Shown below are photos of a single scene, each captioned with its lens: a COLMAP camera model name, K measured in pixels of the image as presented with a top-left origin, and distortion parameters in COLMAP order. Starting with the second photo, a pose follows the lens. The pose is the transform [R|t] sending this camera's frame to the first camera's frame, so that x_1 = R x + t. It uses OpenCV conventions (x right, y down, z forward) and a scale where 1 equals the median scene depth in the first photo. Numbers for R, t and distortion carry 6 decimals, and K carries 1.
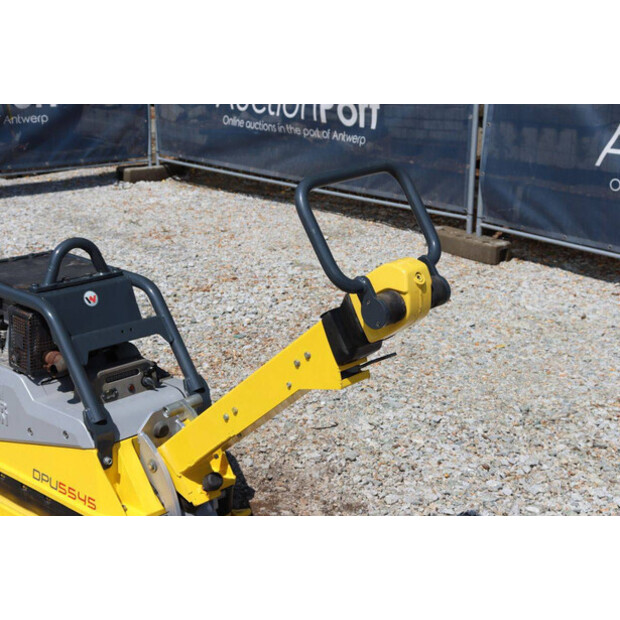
lens RADIAL K [[1126.3, 0, 308.4], [0, 1126.3, 313.5], [0, 0, 1]] dist [0.229462, 0.000000]
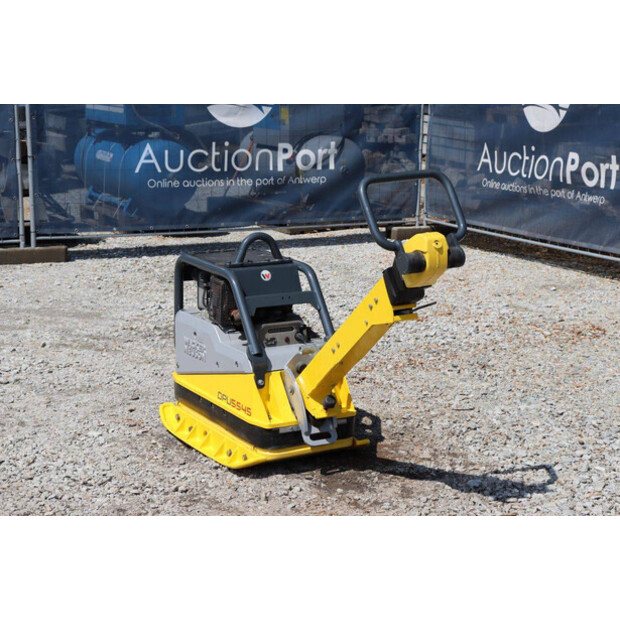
lens RADIAL K [[1277.4, 0, 306.4], [0, 1277.4, 323.9], [0, 0, 1]] dist [0.303713, 0.000000]
pose [[0.957230, 0.058418, -0.283371, 0.279446], [-0.081064, 0.994328, -0.068851, 0.137124], [0.277741, 0.088877, 0.956536, -0.448635]]
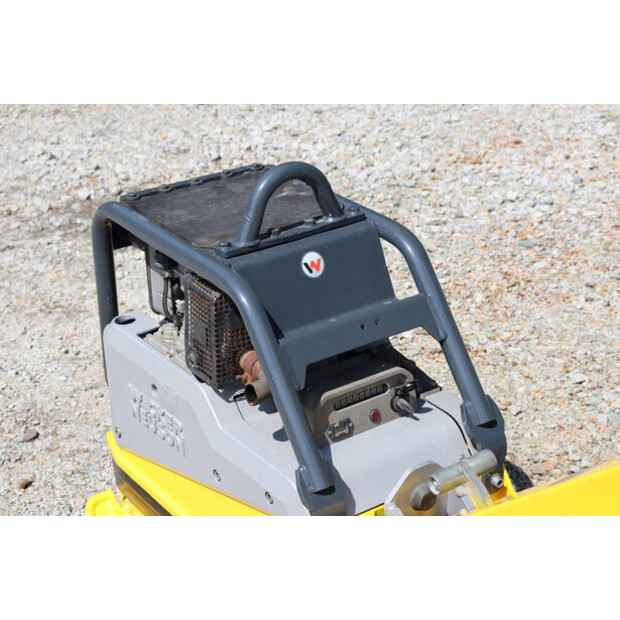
lens RADIAL K [[1277.4, 0, 304.4], [0, 1277.4, 313.9], [0, 0, 1]] dist [0.303713, 0.000000]
pose [[0.979127, 0.047969, -0.197509, -0.054304], [-0.017229, 0.987841, 0.154507, -0.083624], [0.202519, -0.147879, 0.968048, 0.303576]]
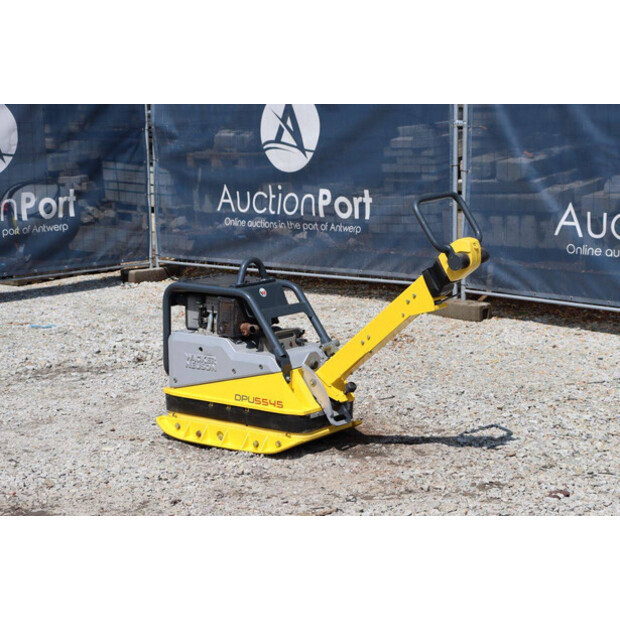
lens RADIAL K [[1448.6, 0, 311.2], [0, 1448.6, 310.7], [0, 0, 1]] dist [0.399153, 0.000000]
pose [[0.995746, -0.040358, 0.082832, -0.269623], [0.051246, 0.989676, -0.133851, 0.272435], [-0.076575, 0.137526, 0.987534, -0.993695]]
